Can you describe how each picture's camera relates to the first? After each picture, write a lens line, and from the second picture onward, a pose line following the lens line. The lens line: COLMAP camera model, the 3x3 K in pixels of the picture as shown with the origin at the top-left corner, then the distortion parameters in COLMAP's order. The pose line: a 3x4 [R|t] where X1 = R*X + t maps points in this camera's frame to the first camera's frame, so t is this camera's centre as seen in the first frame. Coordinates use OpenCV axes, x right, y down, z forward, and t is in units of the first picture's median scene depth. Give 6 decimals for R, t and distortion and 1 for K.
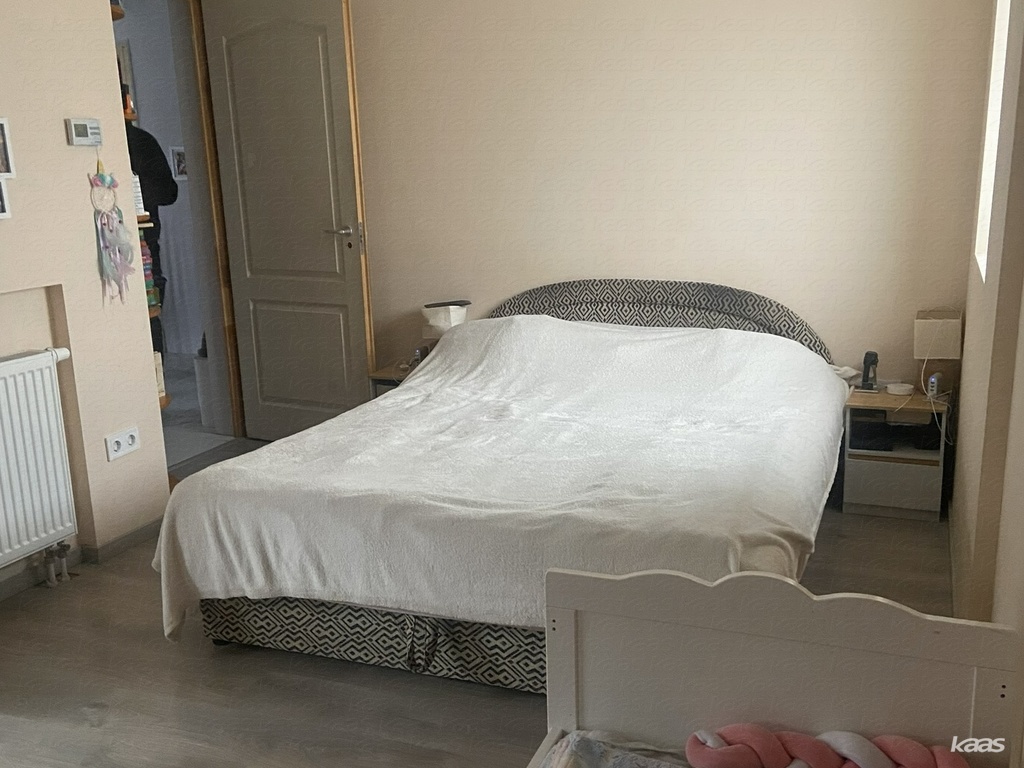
lens RADIAL K [[1033.1, 0, 500.3], [0, 1033.1, 418.4], [0, 0, 1]] dist [0.090436, 0.000000]
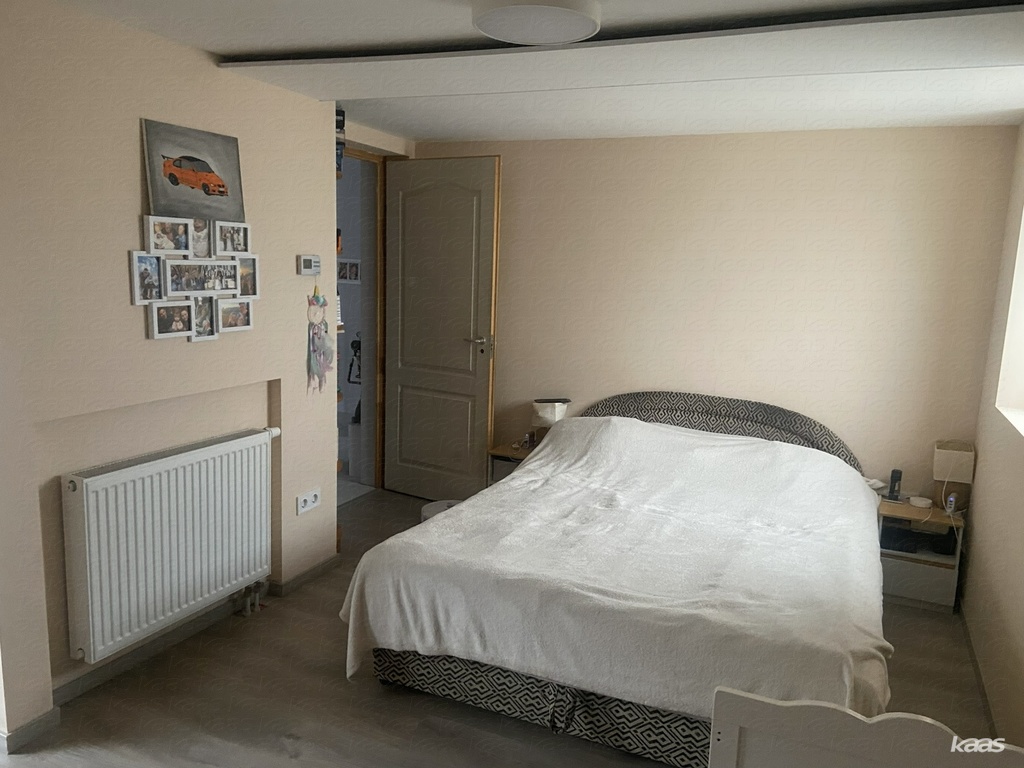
lens RADIAL K [[778.6, 0, 515.6], [0, 778.6, 389.0], [0, 0, 1]] dist [0.102368, -0.075006]
pose [[0.997092, 0.073138, -0.021429, -0.105185], [-0.074661, 0.993835, -0.081965, -0.056326], [0.015303, 0.083326, 0.996405, 0.038720]]
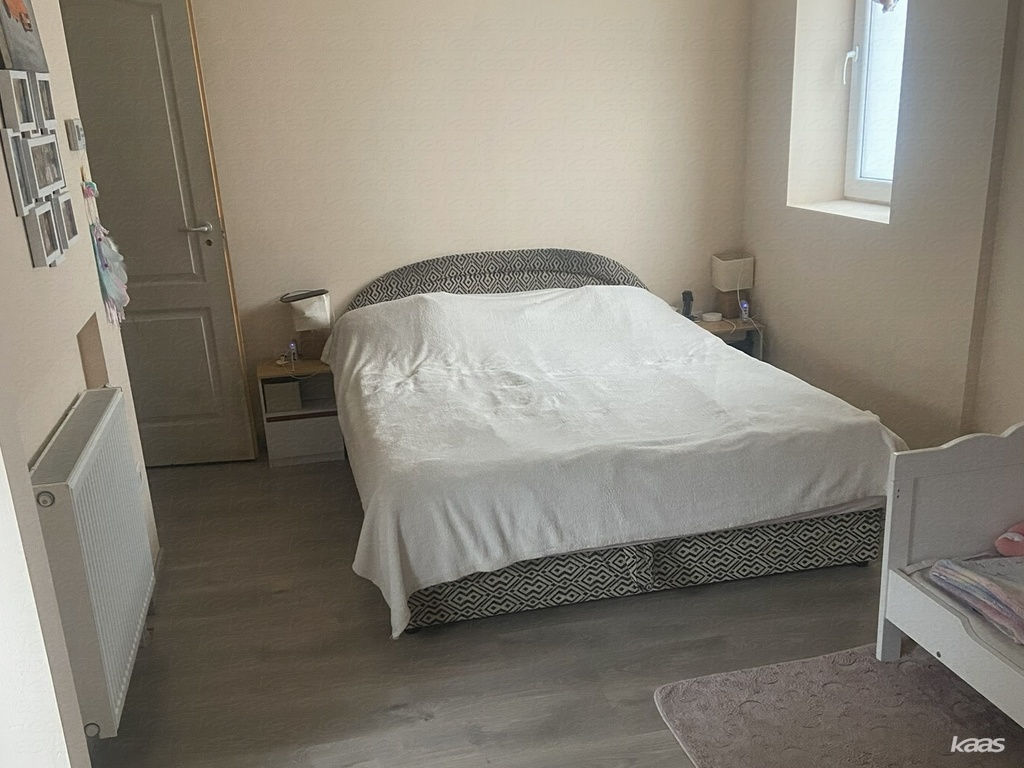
lens RADIAL K [[1033.1, 0, 523.1], [0, 1033.1, 454.3], [0, 0, 1]] dist [0.090436, 0.000000]
pose [[0.823252, -0.197759, 0.532117, -0.606818], [0.164972, 0.980249, 0.109072, -0.046744], [-0.543177, -0.002009, 0.839616, 0.062187]]
